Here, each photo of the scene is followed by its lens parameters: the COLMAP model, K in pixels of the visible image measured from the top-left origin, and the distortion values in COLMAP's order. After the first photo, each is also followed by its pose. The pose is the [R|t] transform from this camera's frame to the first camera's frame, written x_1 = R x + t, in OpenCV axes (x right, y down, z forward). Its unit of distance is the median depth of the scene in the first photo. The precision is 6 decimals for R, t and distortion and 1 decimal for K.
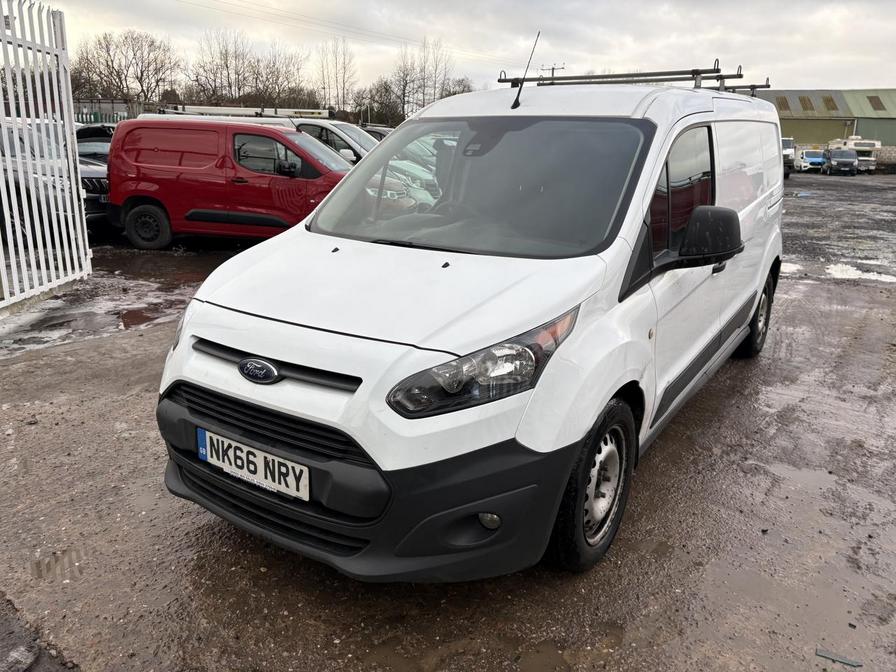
lens RADIAL K [[678.7, 0, 455.5], [0, 678.7, 337.5], [0, 0, 1]] dist [0.036399, -0.038312]
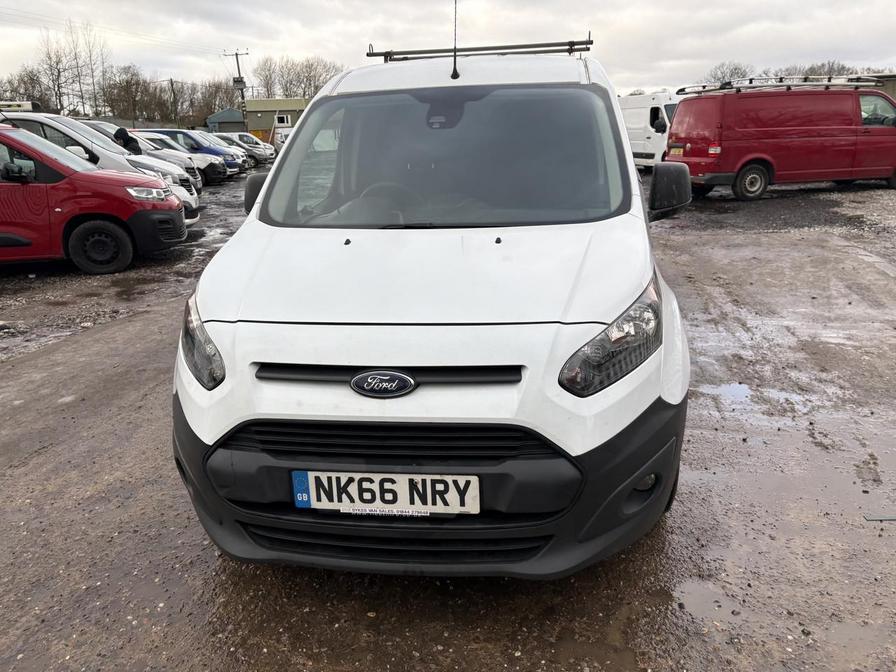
lens RADIAL K [[678.7, 0, 452.8], [0, 678.7, 339.7], [0, 0, 1]] dist [0.036399, -0.038312]
pose [[0.897183, -0.176020, 0.405067, -0.531753], [0.168477, 0.984197, 0.054518, -0.036392], [-0.408262, 0.019332, 0.912660, 0.179971]]
